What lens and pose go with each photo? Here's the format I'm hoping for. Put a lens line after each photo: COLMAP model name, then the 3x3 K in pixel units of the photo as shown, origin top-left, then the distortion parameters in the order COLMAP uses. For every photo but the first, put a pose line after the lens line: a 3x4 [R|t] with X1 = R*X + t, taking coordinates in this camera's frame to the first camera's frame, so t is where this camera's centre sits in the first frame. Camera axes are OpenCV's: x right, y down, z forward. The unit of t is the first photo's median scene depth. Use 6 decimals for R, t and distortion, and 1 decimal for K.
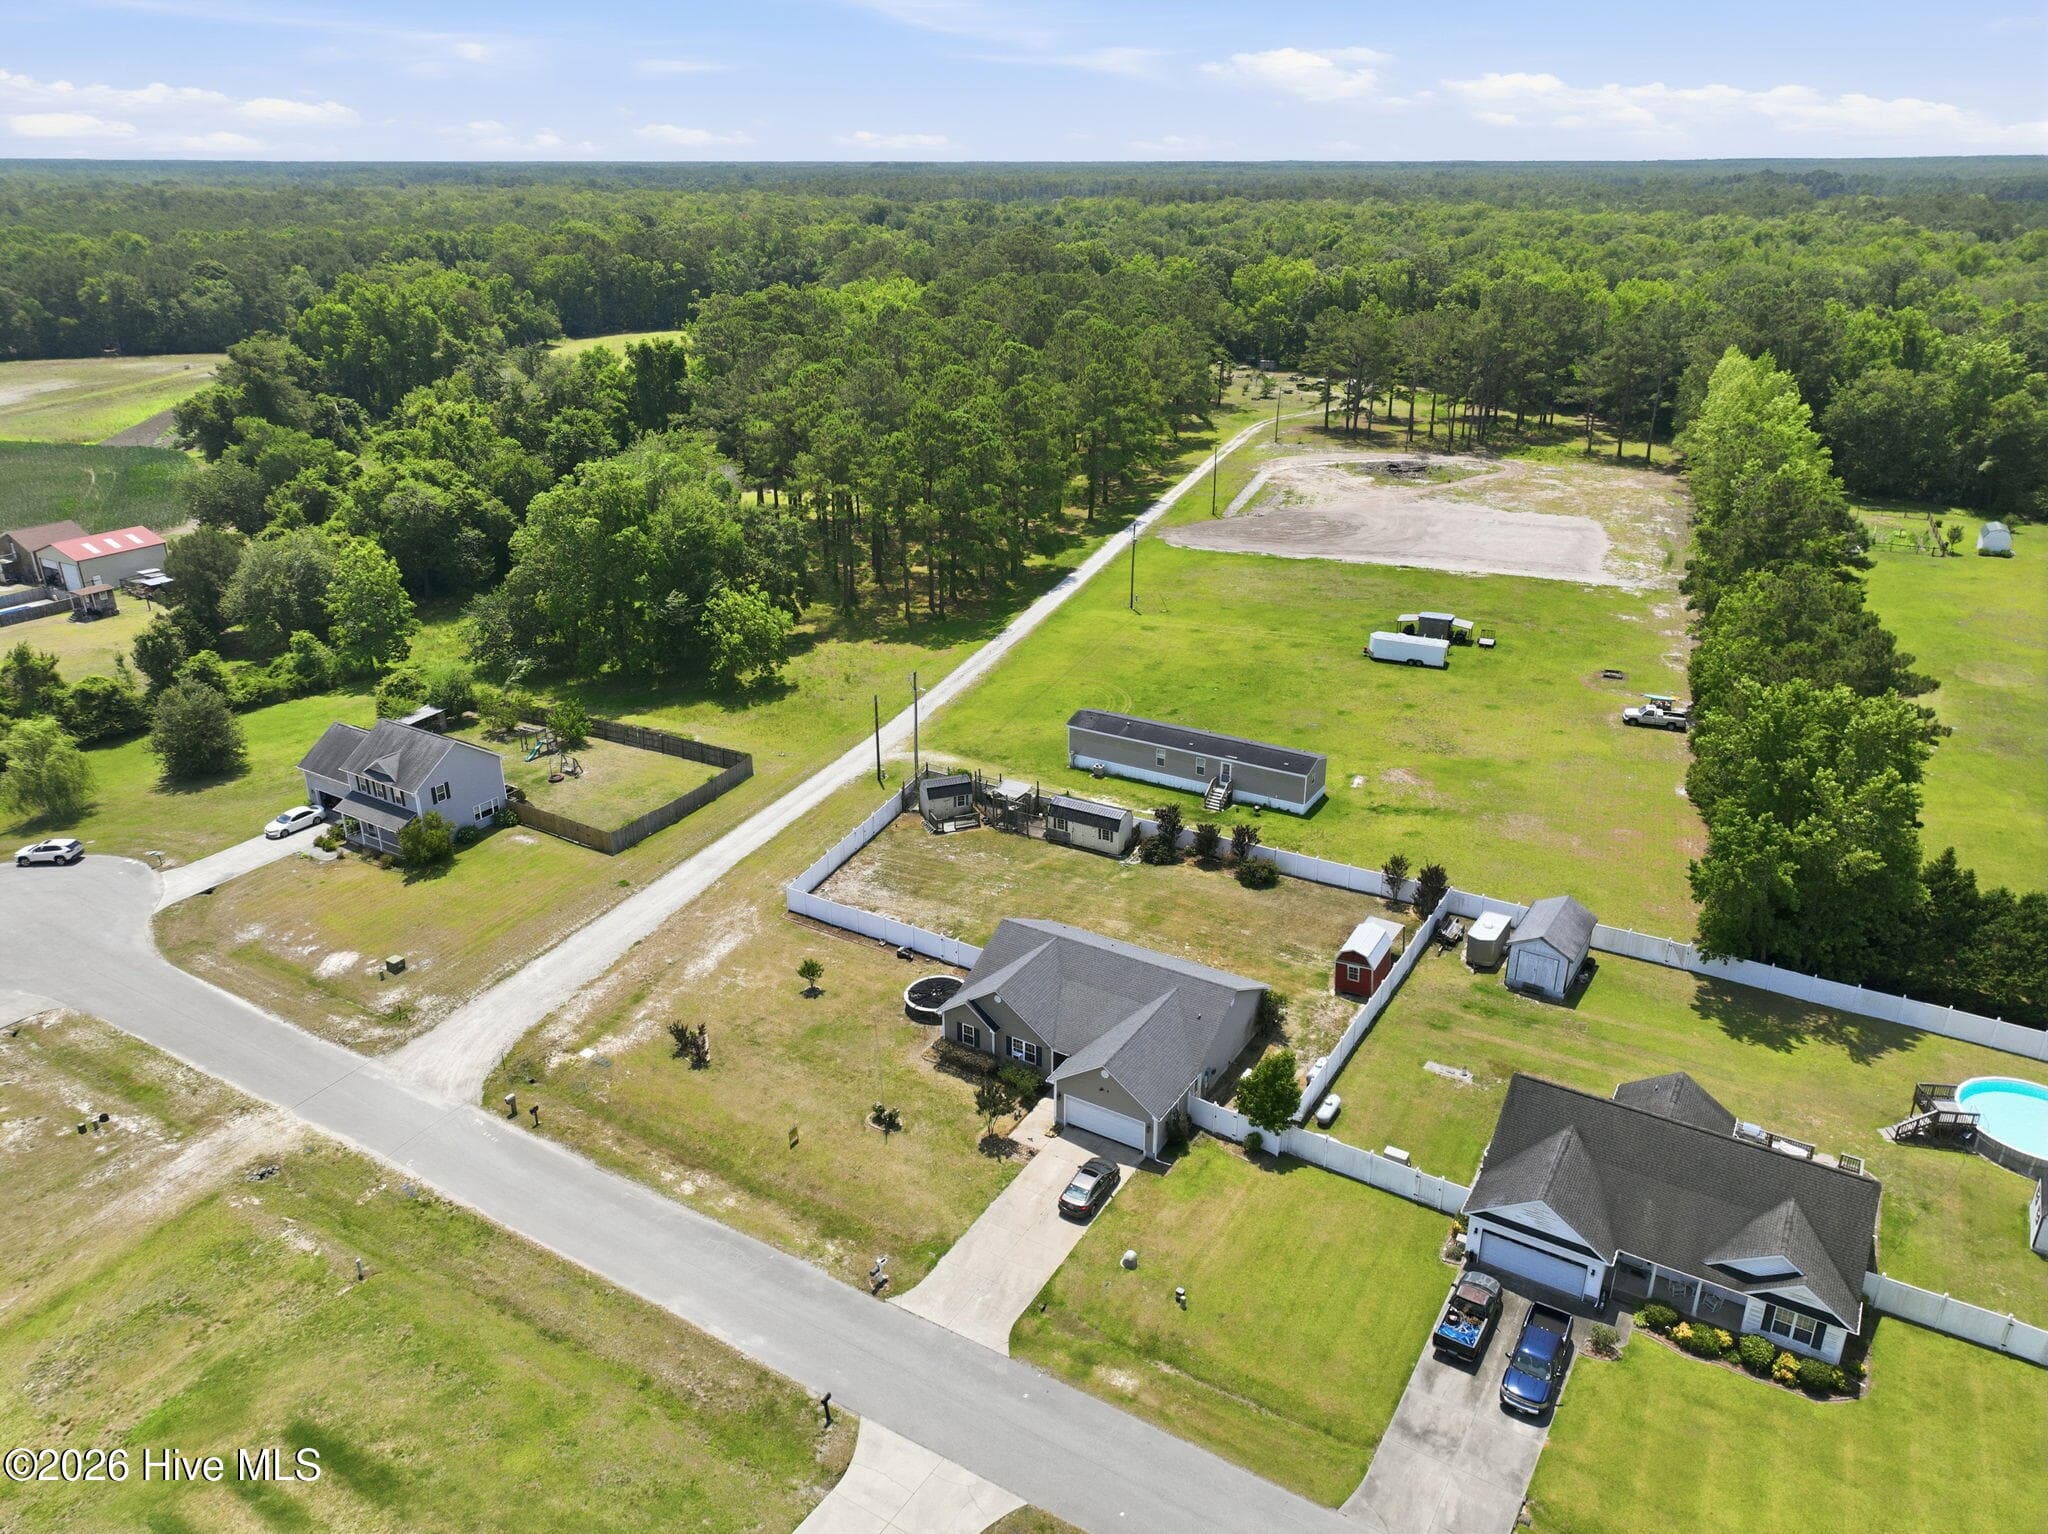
lens RADIAL K [[1436.6, 0, 1025.0], [0, 1436.6, 759.2], [0, 0, 1]] dist [-0.001121, 0.020382]
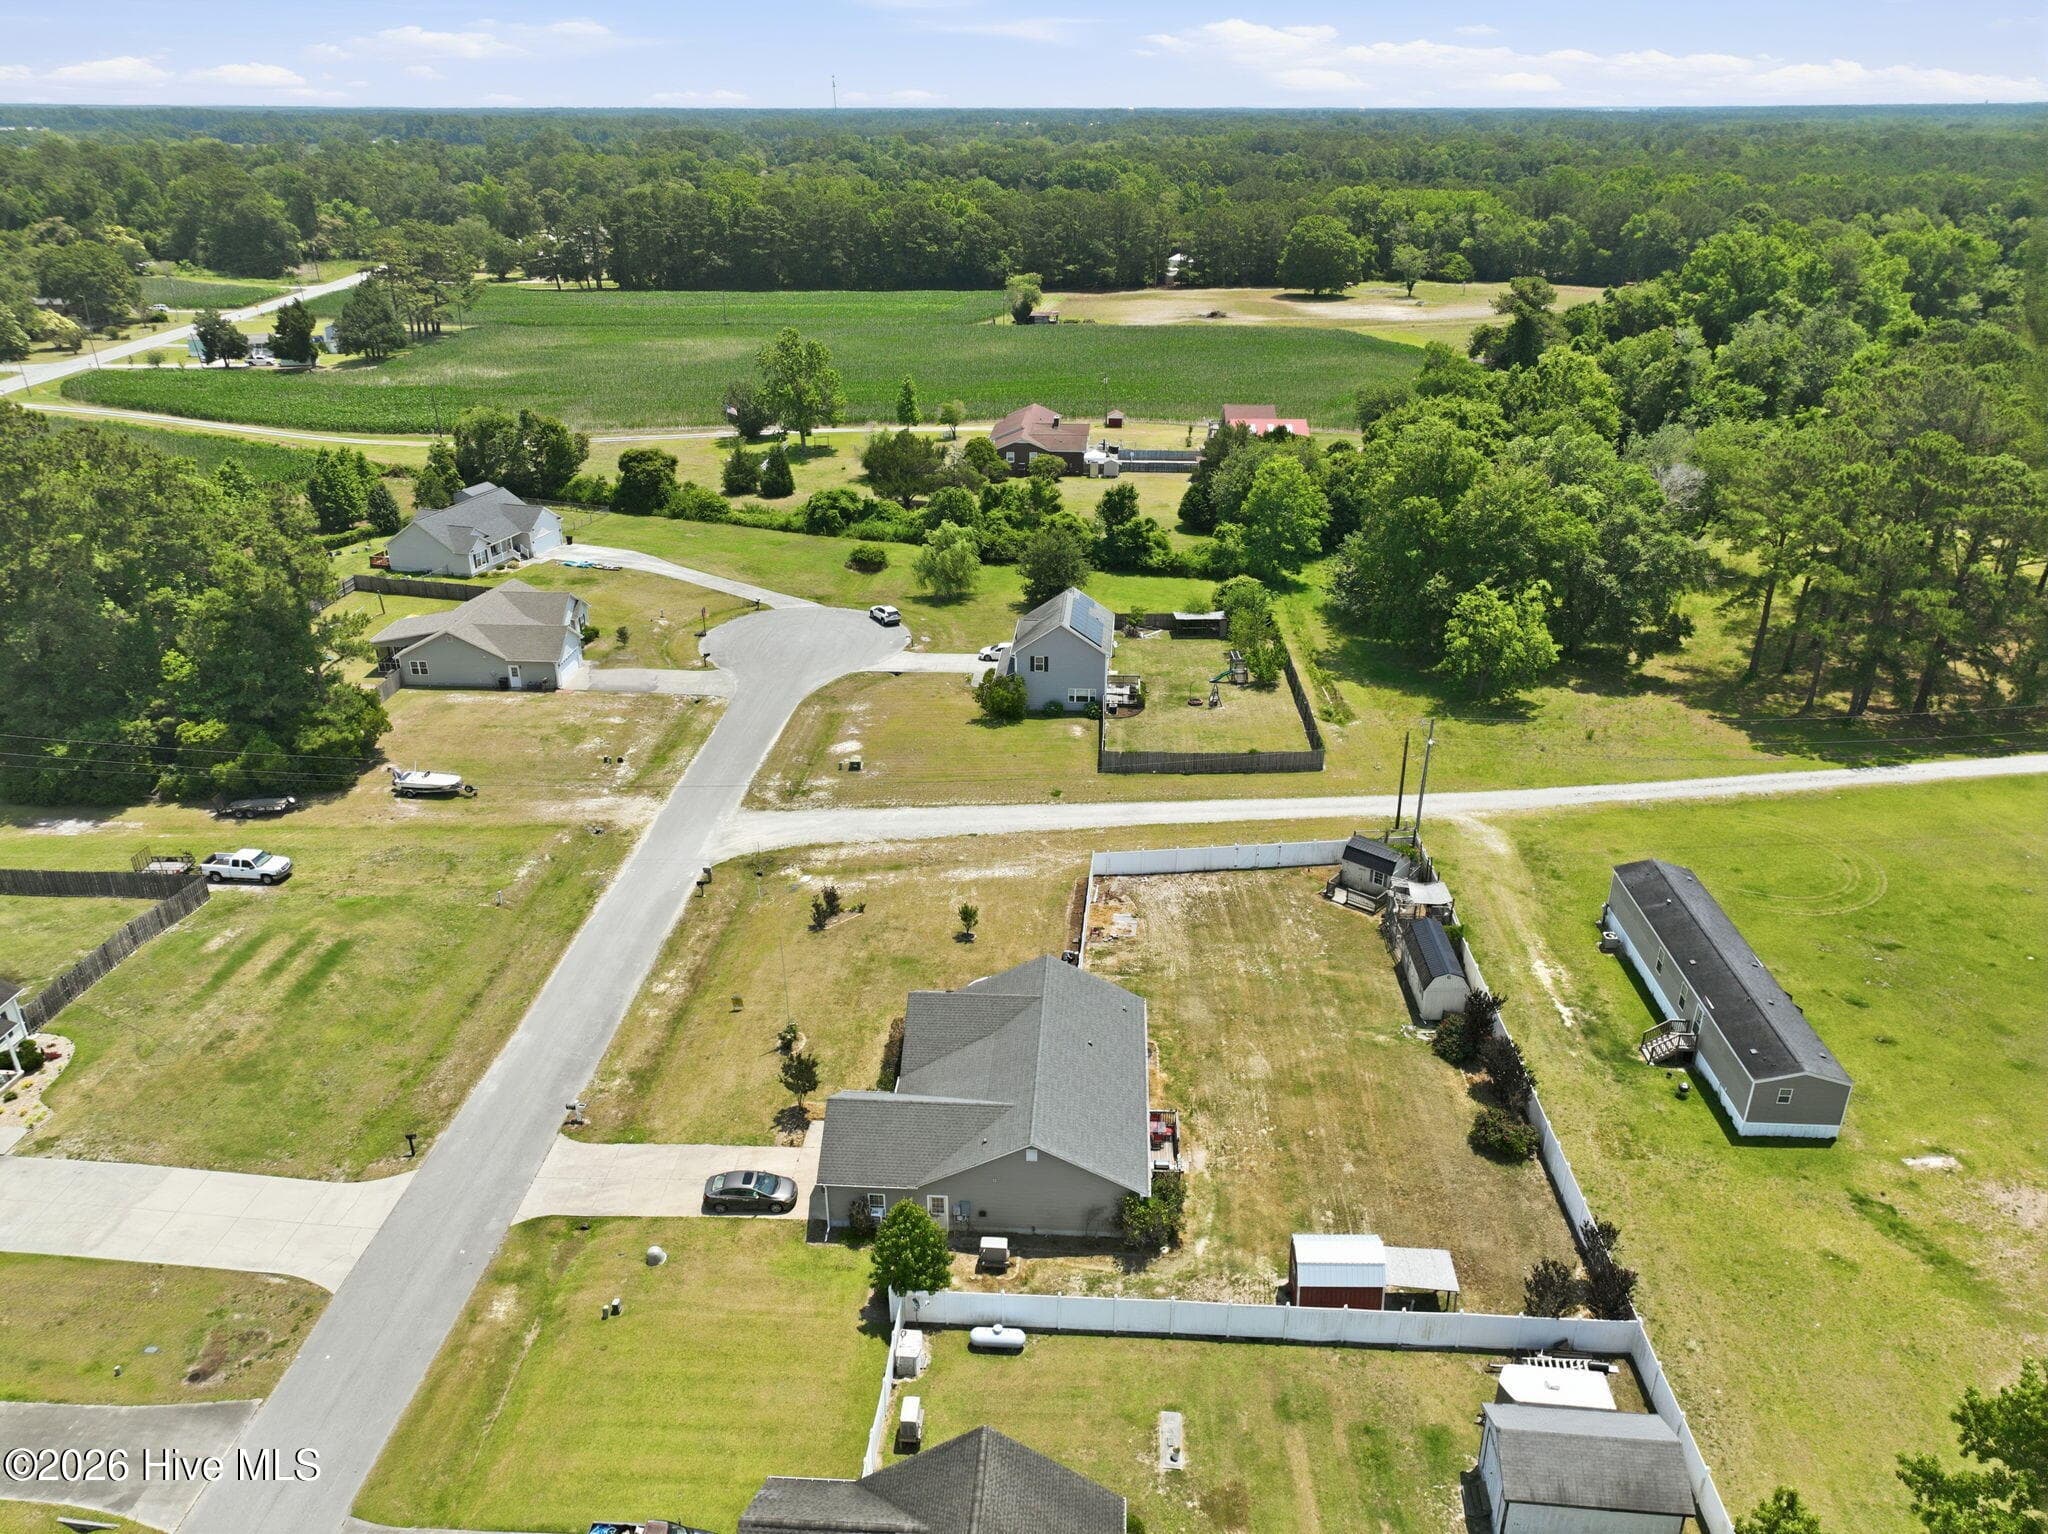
lens RADIAL K [[1436.6, 0, 1025.2], [0, 1436.6, 760.1], [0, 0, 1]] dist [-0.001121, 0.020382]
pose [[0.468845, 0.367508, -0.803195, 0.536649], [-0.341129, 0.914117, 0.219135, -0.155648], [0.814749, 0.171253, 0.553947, 0.401337]]
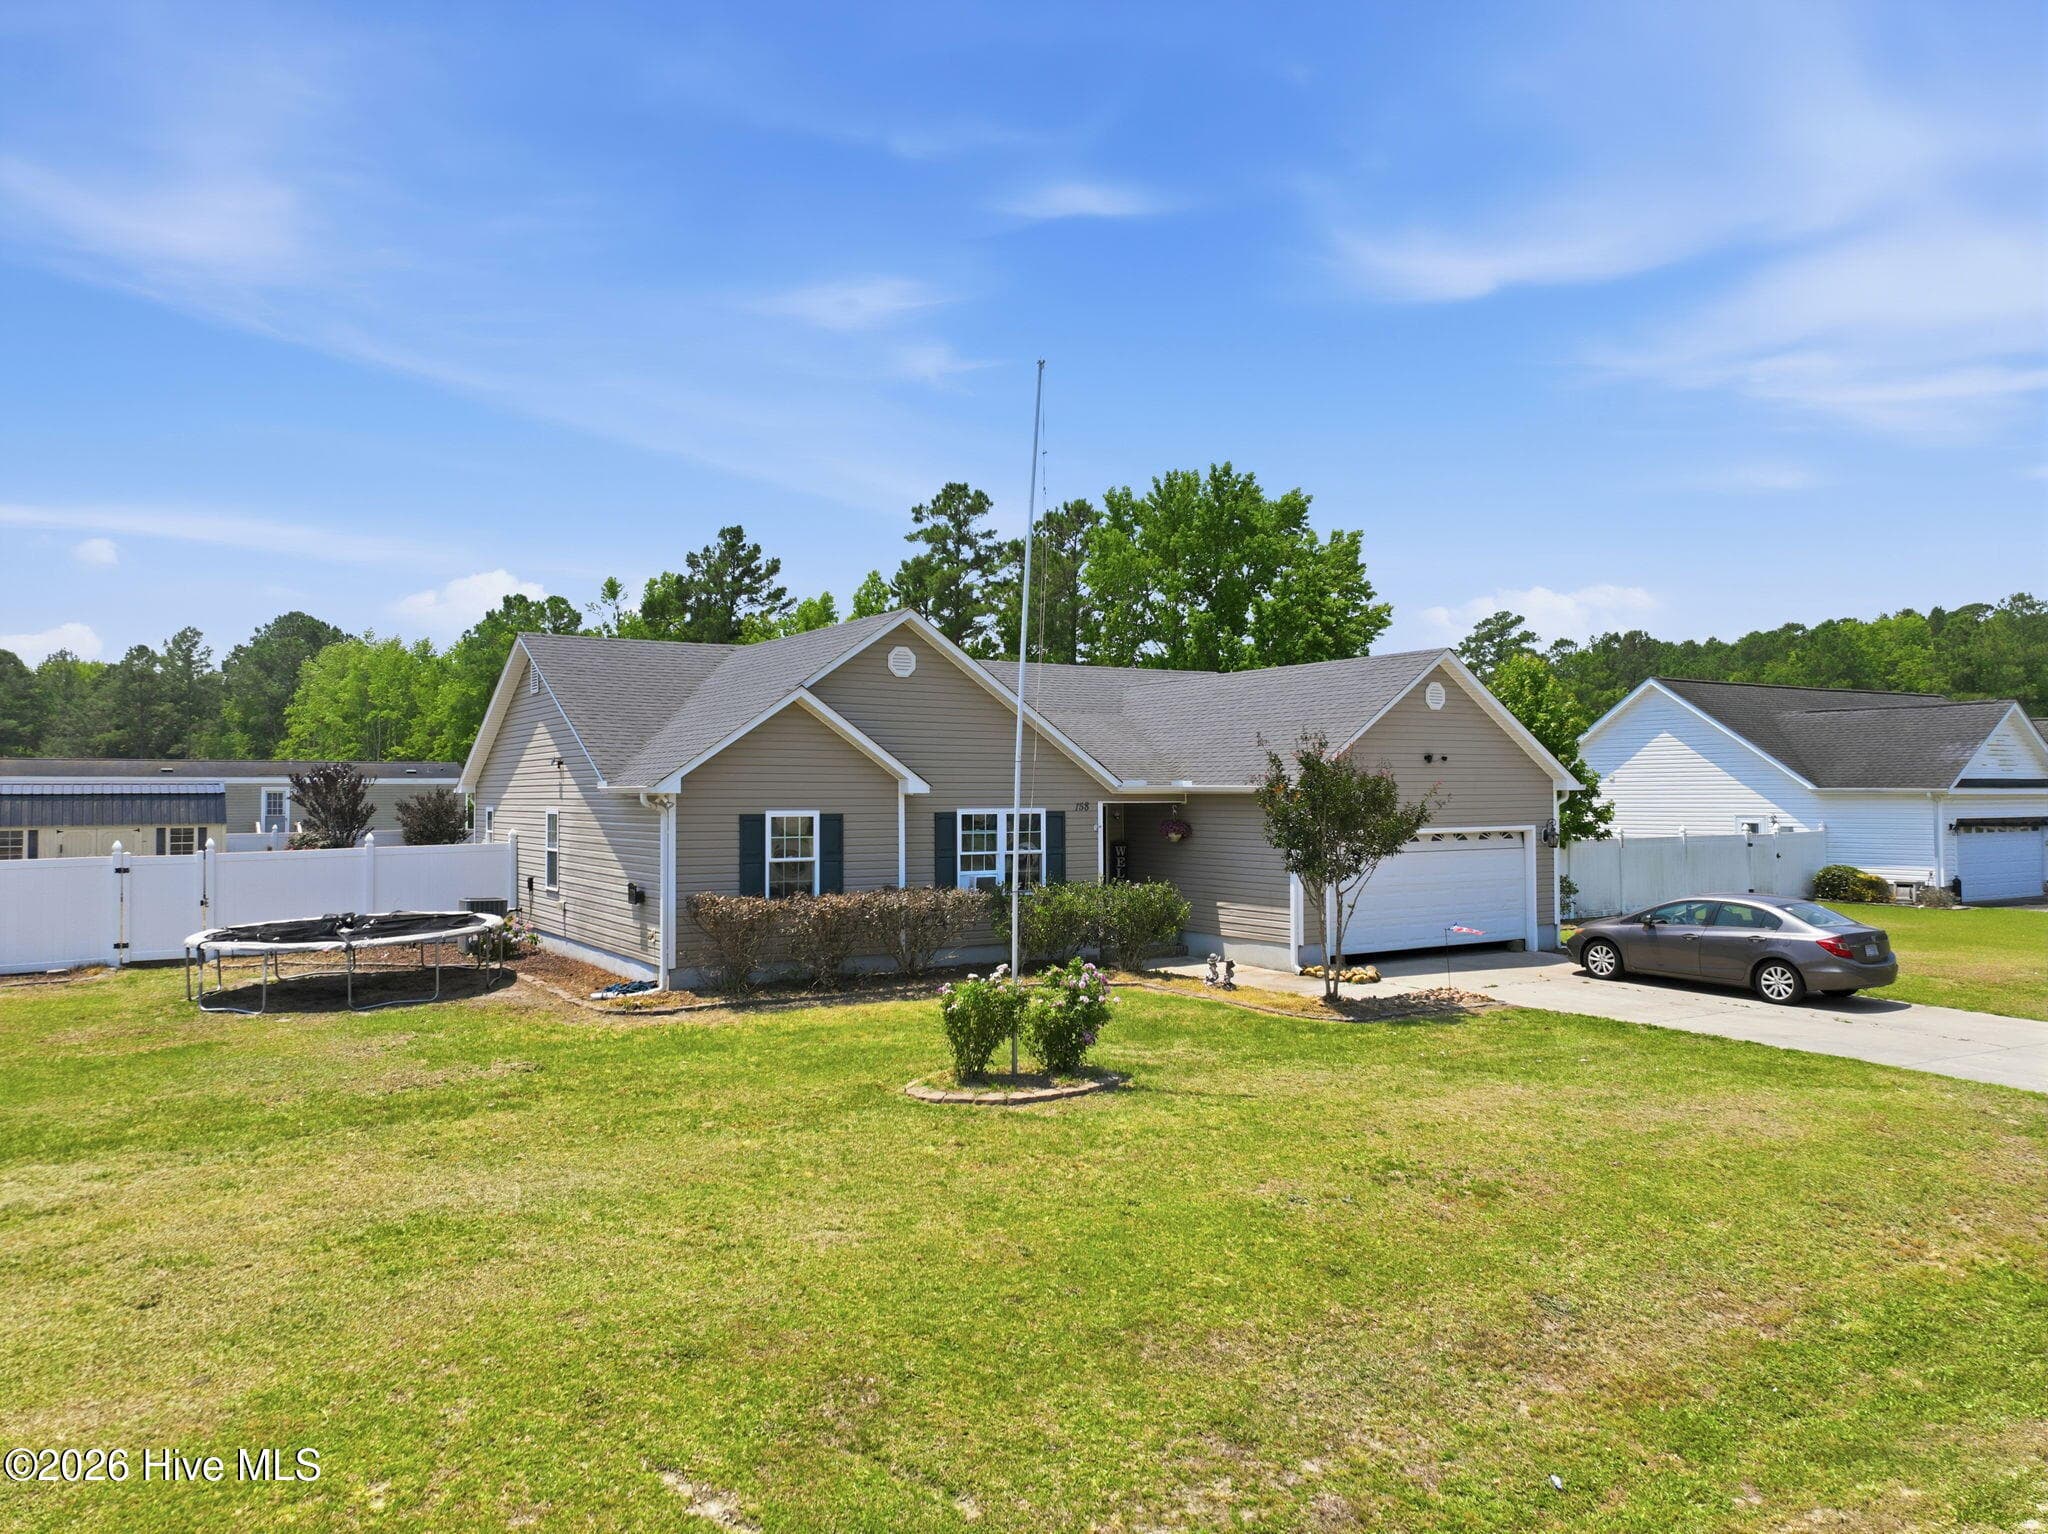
lens RADIAL K [[1436.6, 0, 1034.2], [0, 1436.6, 771.4], [0, 0, 1]] dist [-0.001121, 0.020382]
pose [[0.437132, 0.016619, 0.899244, -0.187318], [0.346871, 0.919364, -0.185609, 0.186603], [-0.829817, 0.393057, 0.396119, 0.681639]]
